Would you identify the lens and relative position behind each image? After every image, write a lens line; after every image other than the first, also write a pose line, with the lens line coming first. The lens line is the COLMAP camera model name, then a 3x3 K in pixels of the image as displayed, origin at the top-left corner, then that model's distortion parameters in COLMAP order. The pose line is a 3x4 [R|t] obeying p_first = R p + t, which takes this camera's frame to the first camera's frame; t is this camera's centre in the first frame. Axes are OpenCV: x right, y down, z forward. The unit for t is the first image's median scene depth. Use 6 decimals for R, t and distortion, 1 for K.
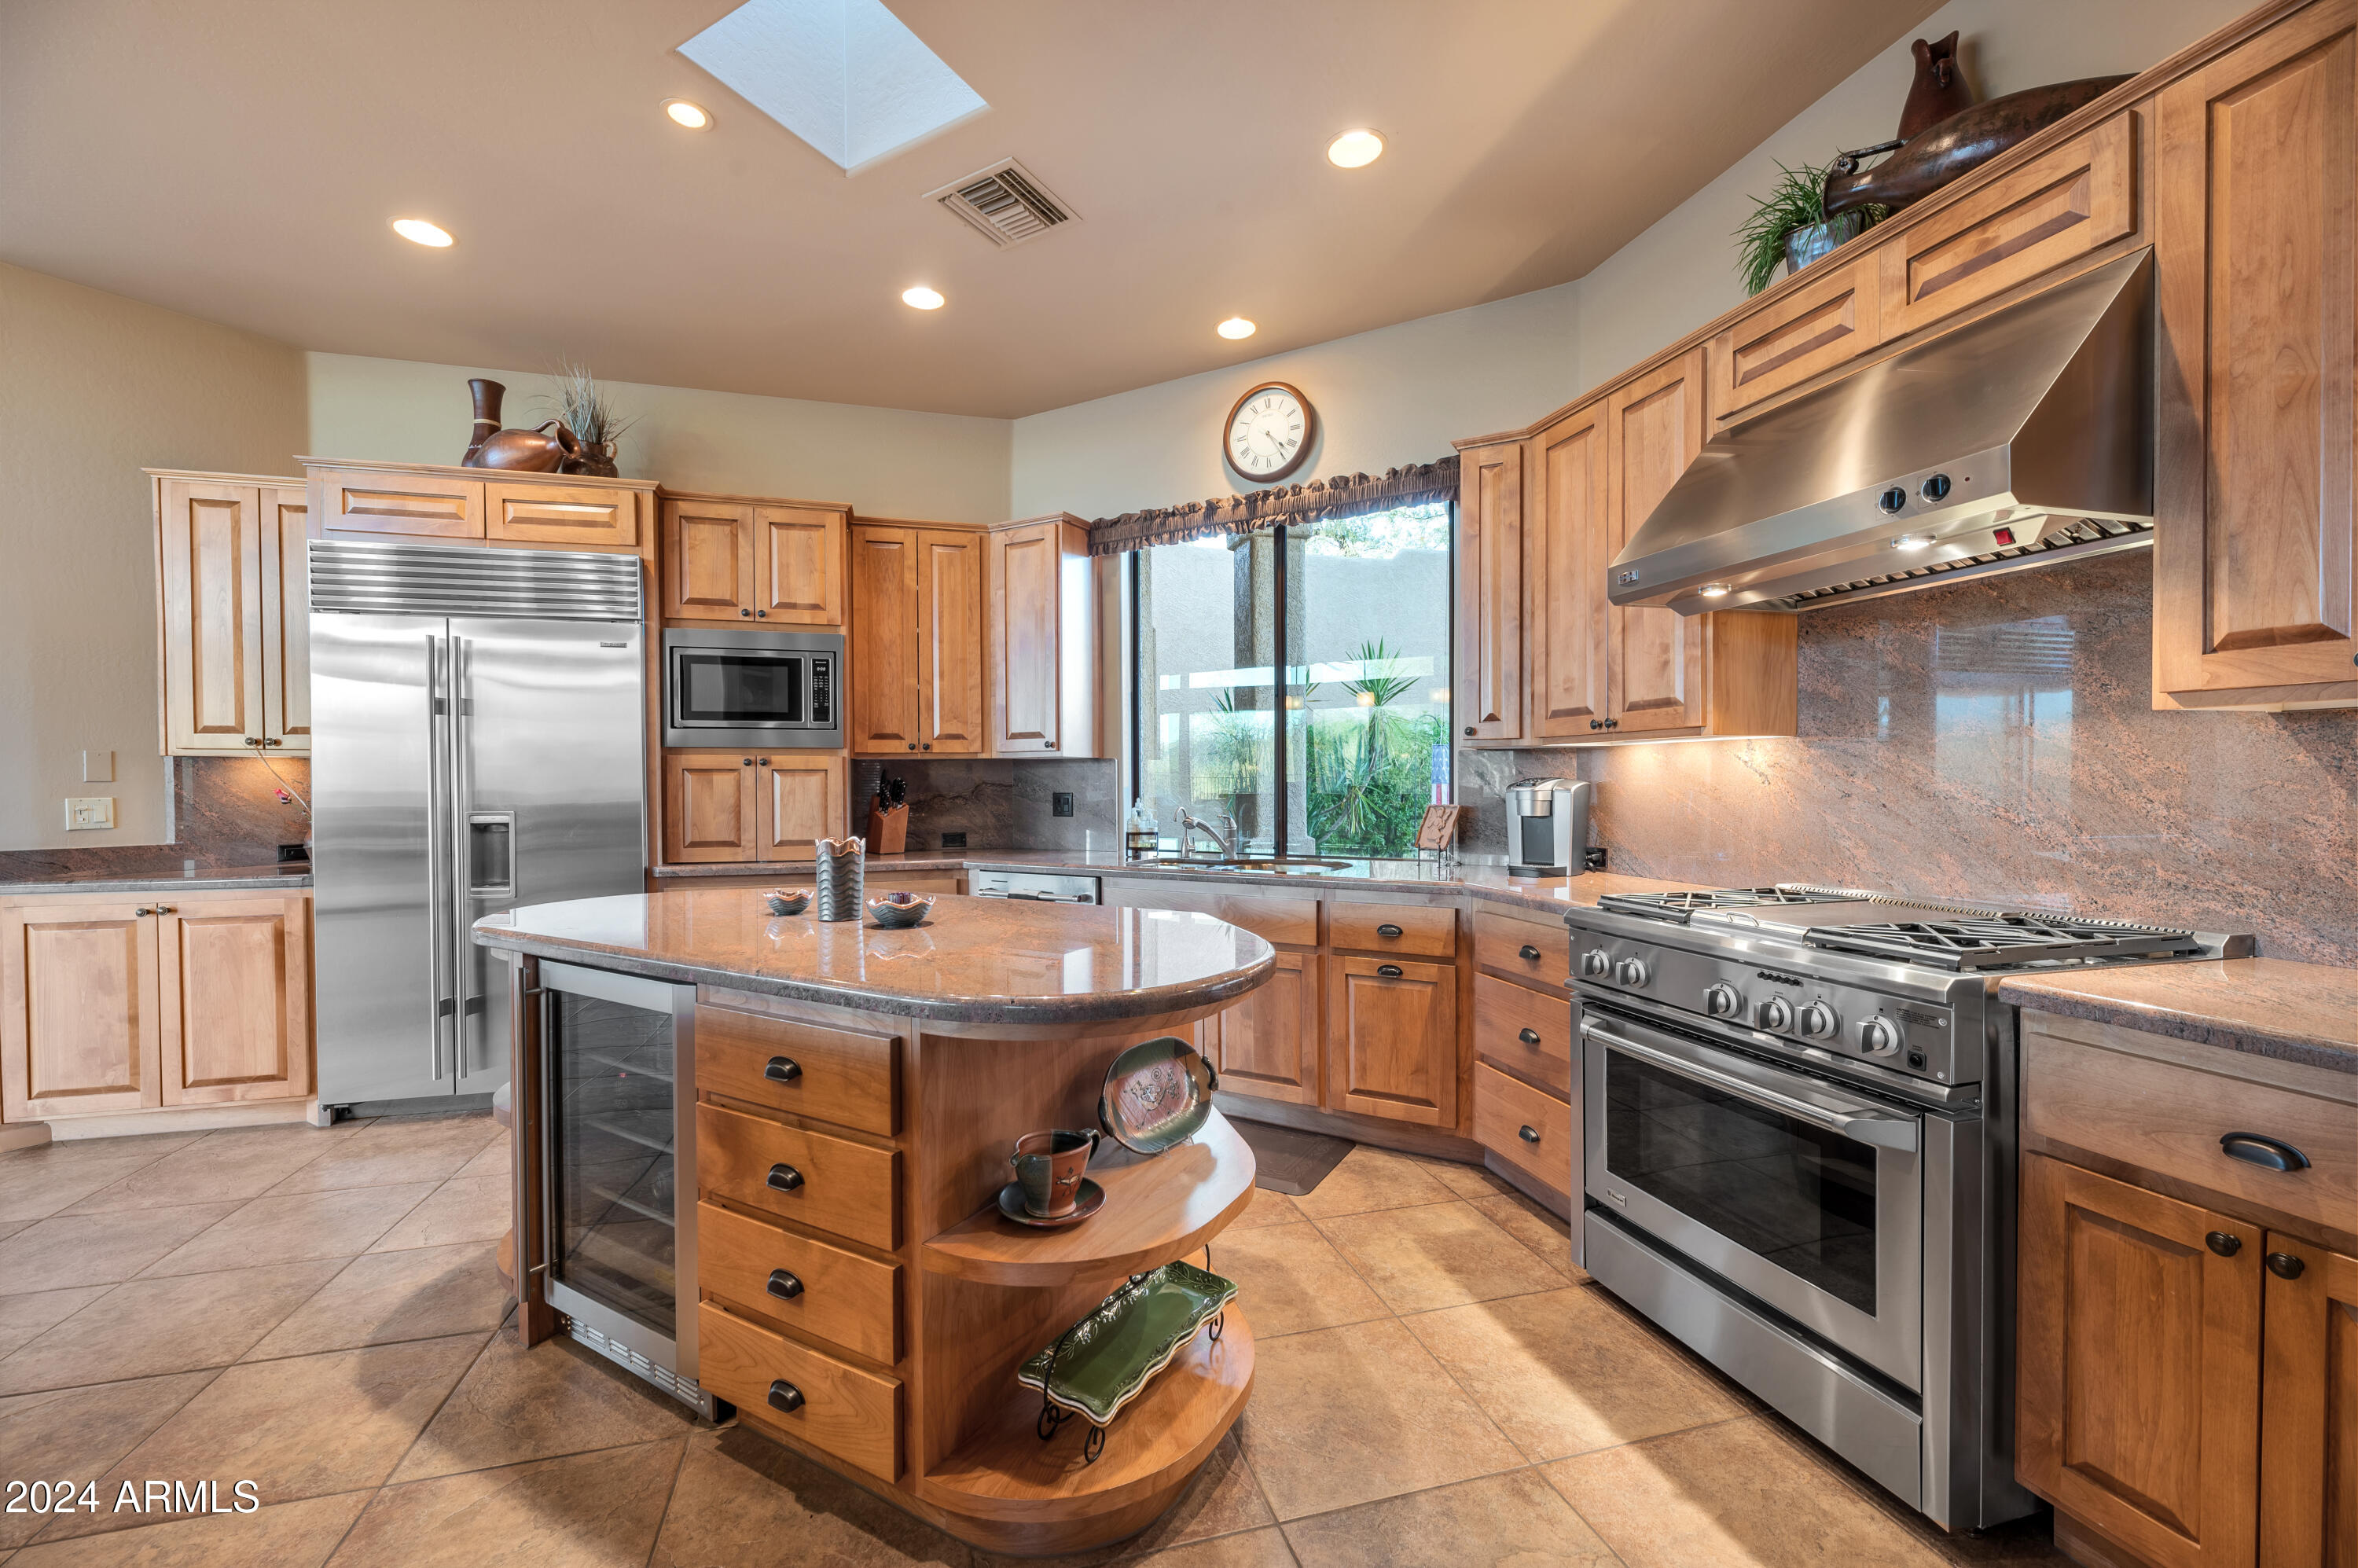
lens RADIAL K [[943.3, 0, 1171.4], [0, 943.3, 795.9], [0, 0, 1]] dist [-0.006220, -0.000321]
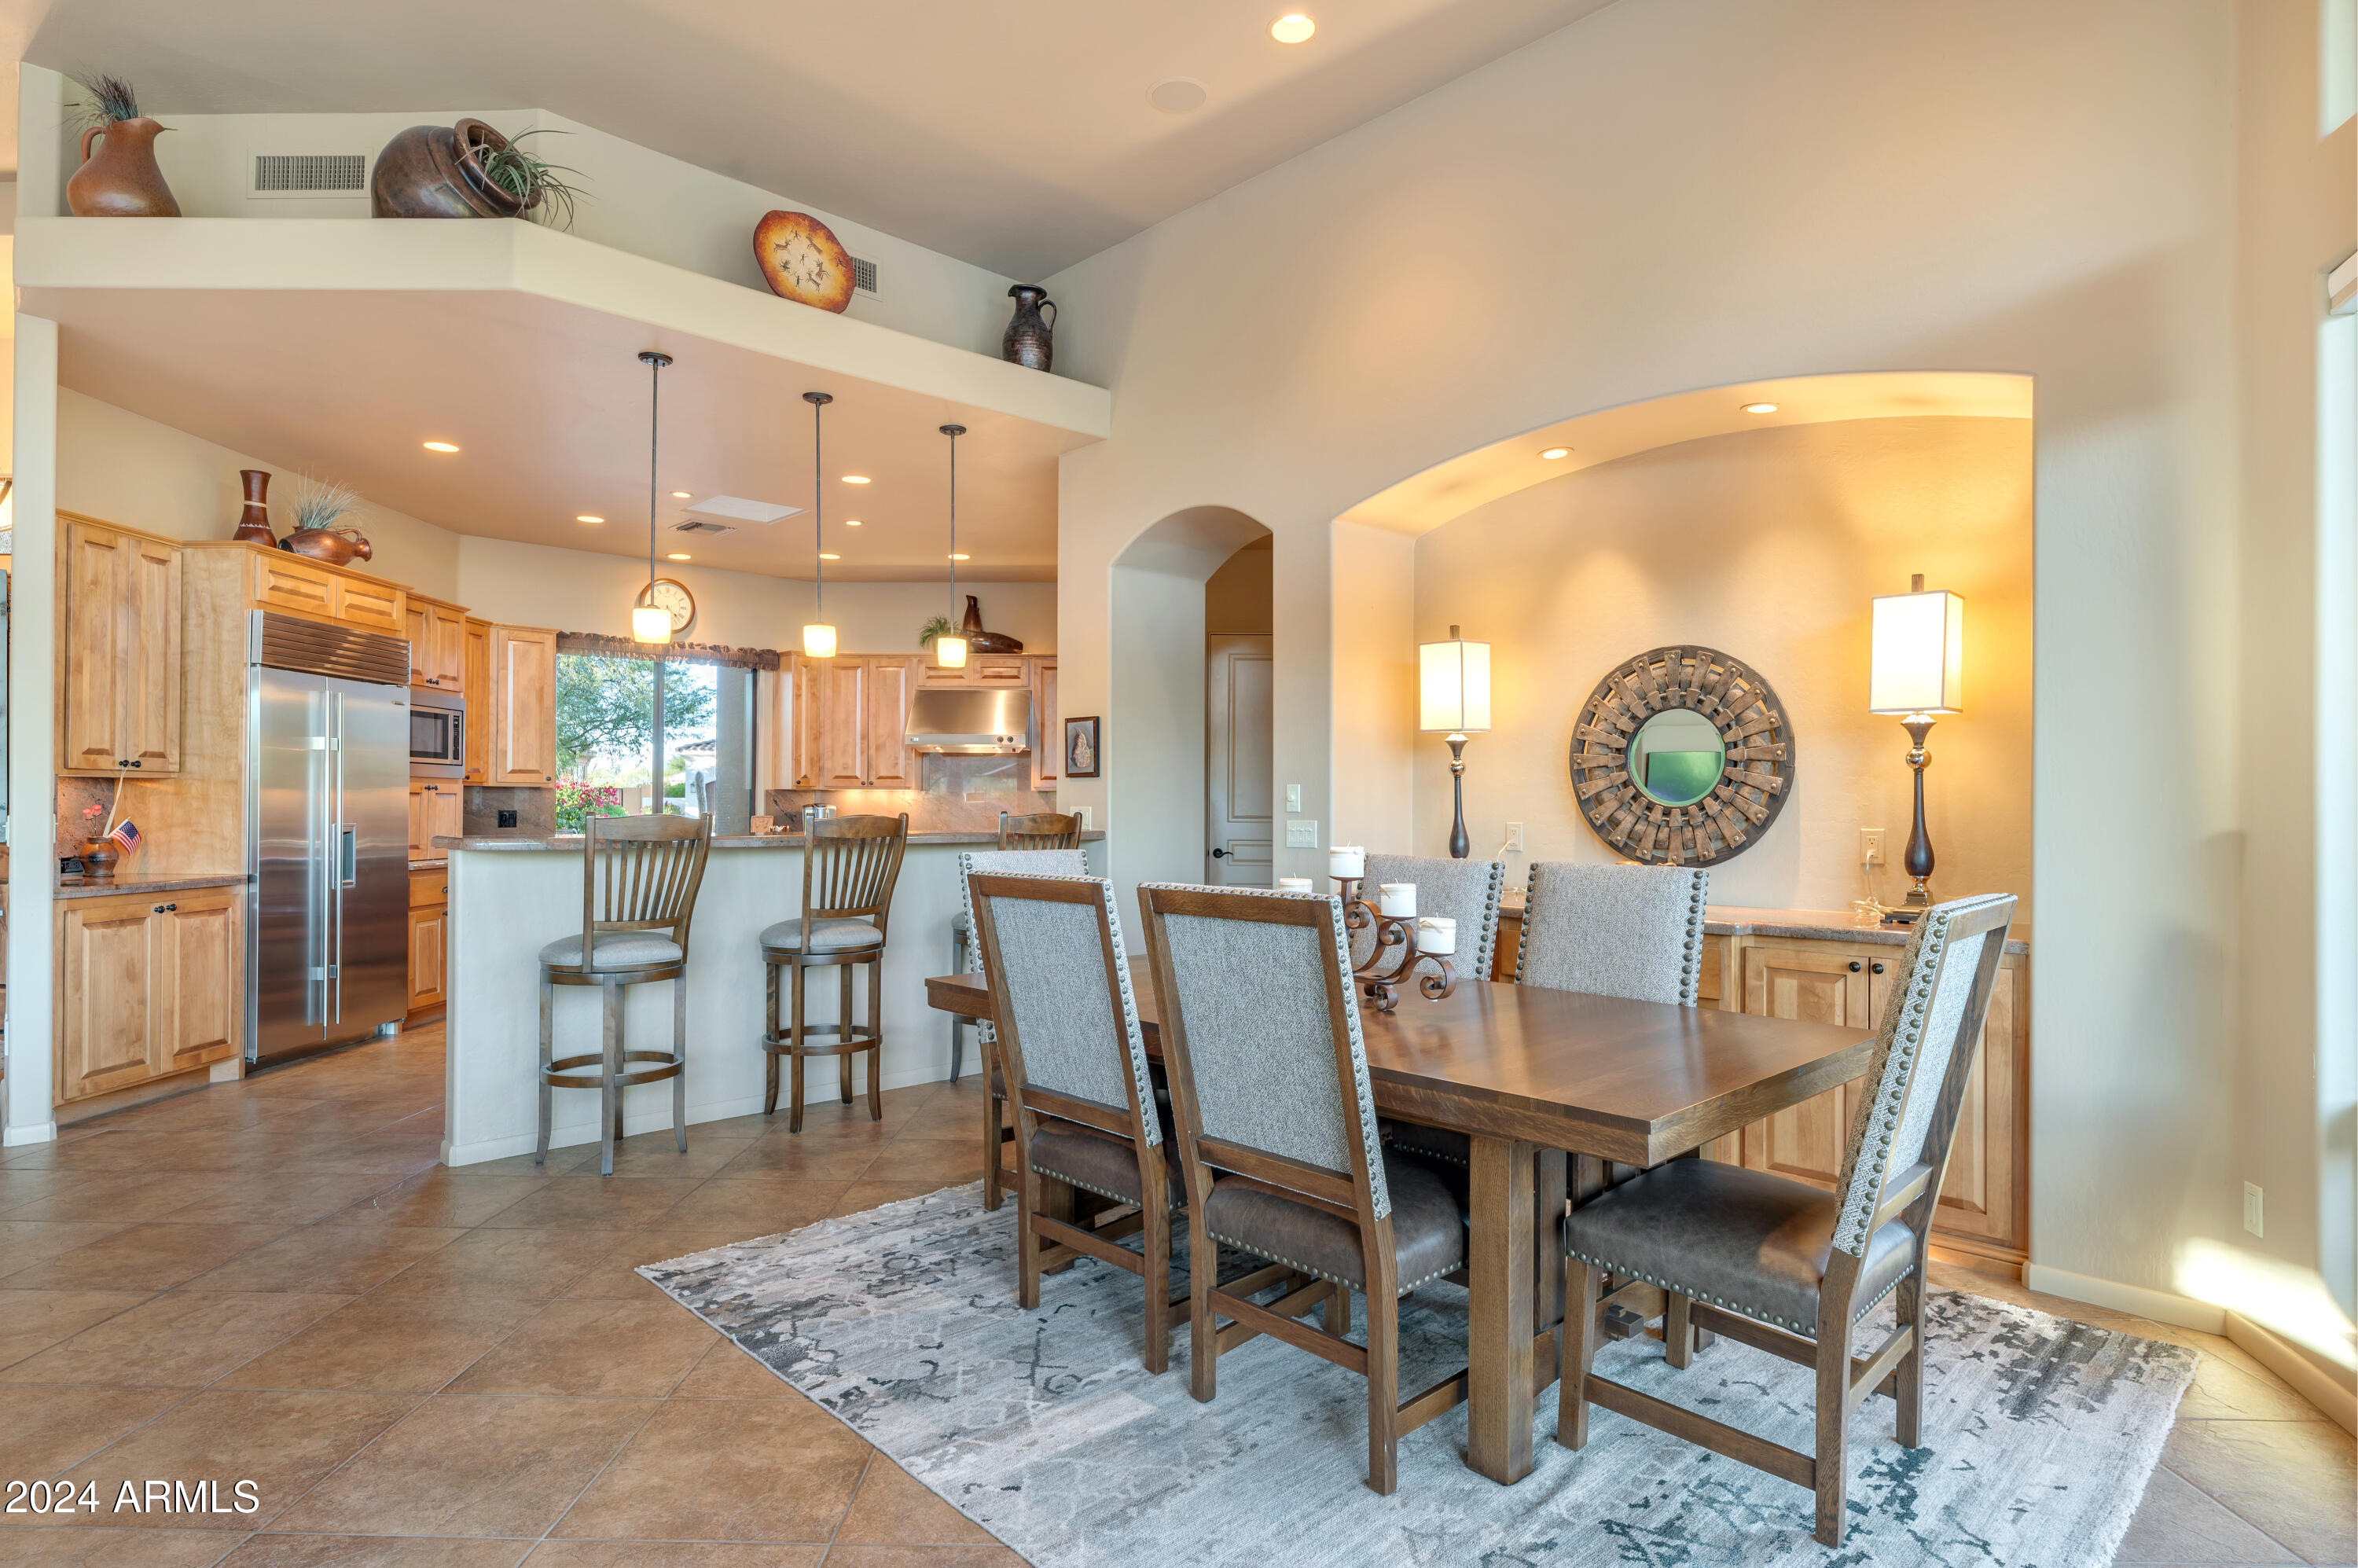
lens RADIAL K [[1221.1, 0, 1175.2], [0, 1221.1, 795.0], [0, 0, 1]] dist [-0.014304, 0.001759]
pose [[0.279019, 0.012930, 0.960198, -2.247982], [0.007993, 0.999843, -0.015786, 0.014318], [-0.960252, 0.012080, 0.278872, -0.674632]]
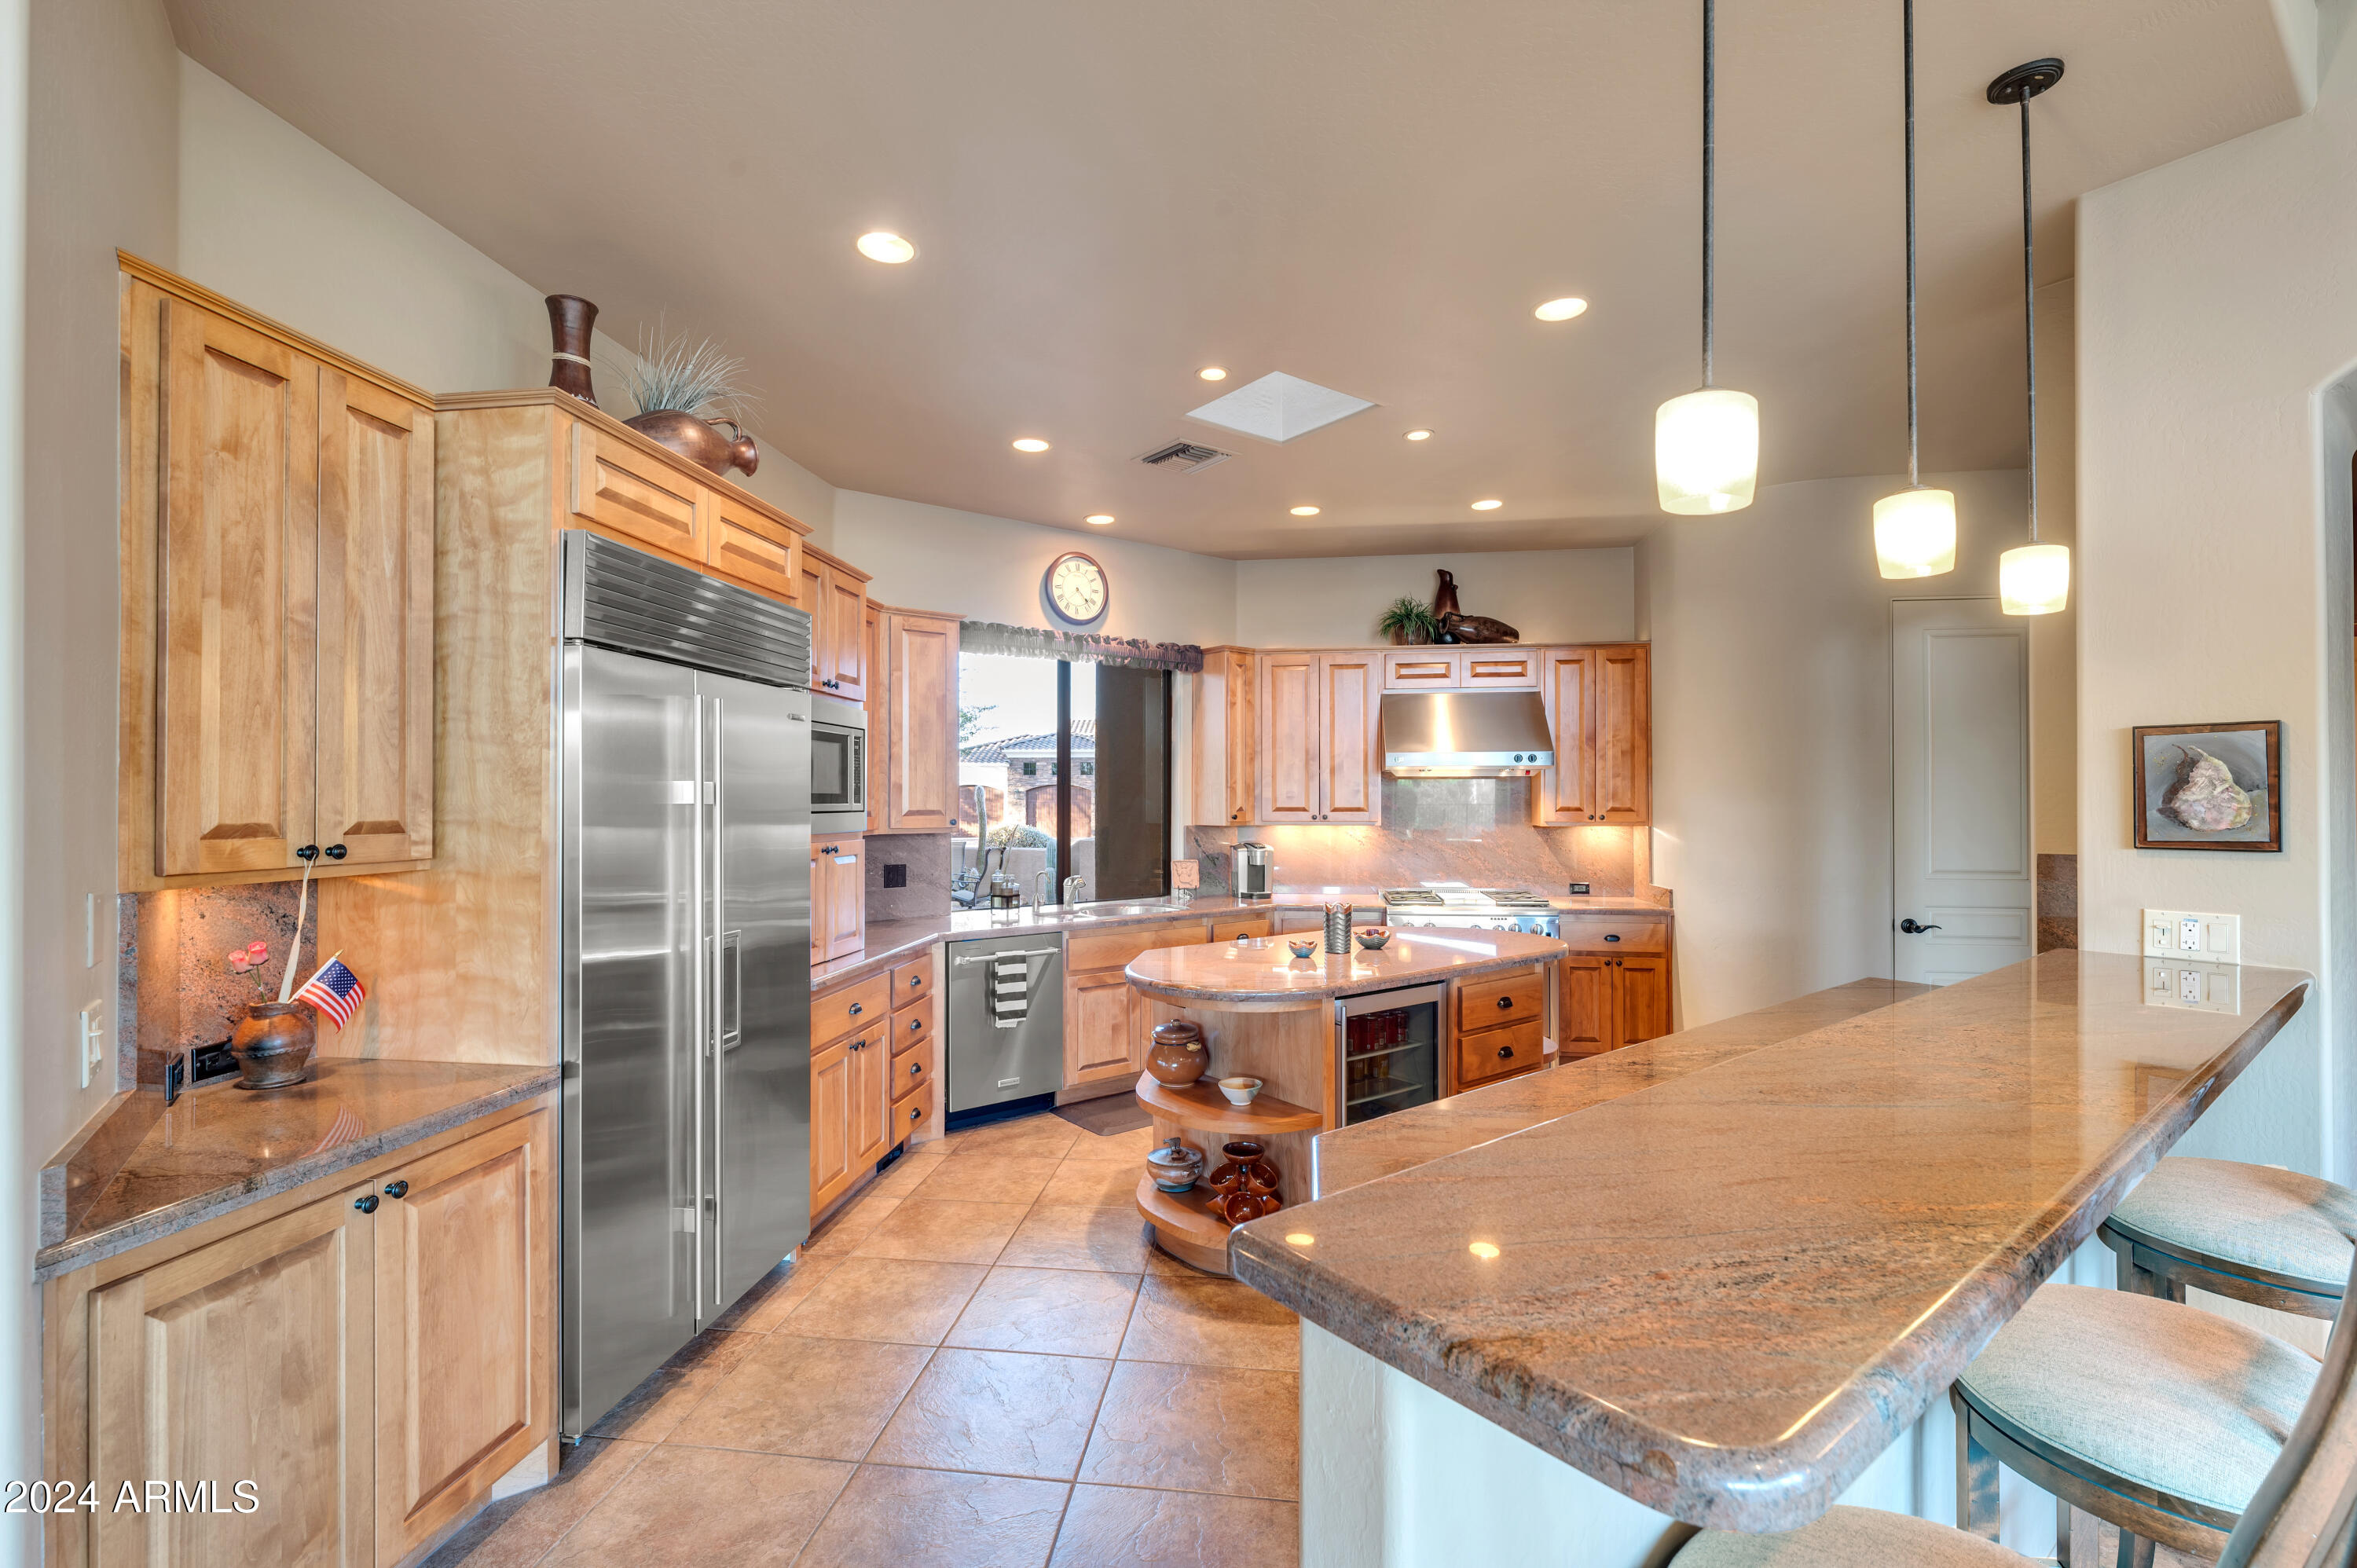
lens RADIAL K [[1017.3, 0, 1167.4], [0, 1017.3, 789.9], [0, 0, 1]] dist [-0.009853, -0.000323]
pose [[0.394354, 0.013683, 0.918857, -1.453917], [0.013389, 0.999697, -0.020633, -0.082840], [-0.918861, 0.020439, 0.394052, 0.391148]]
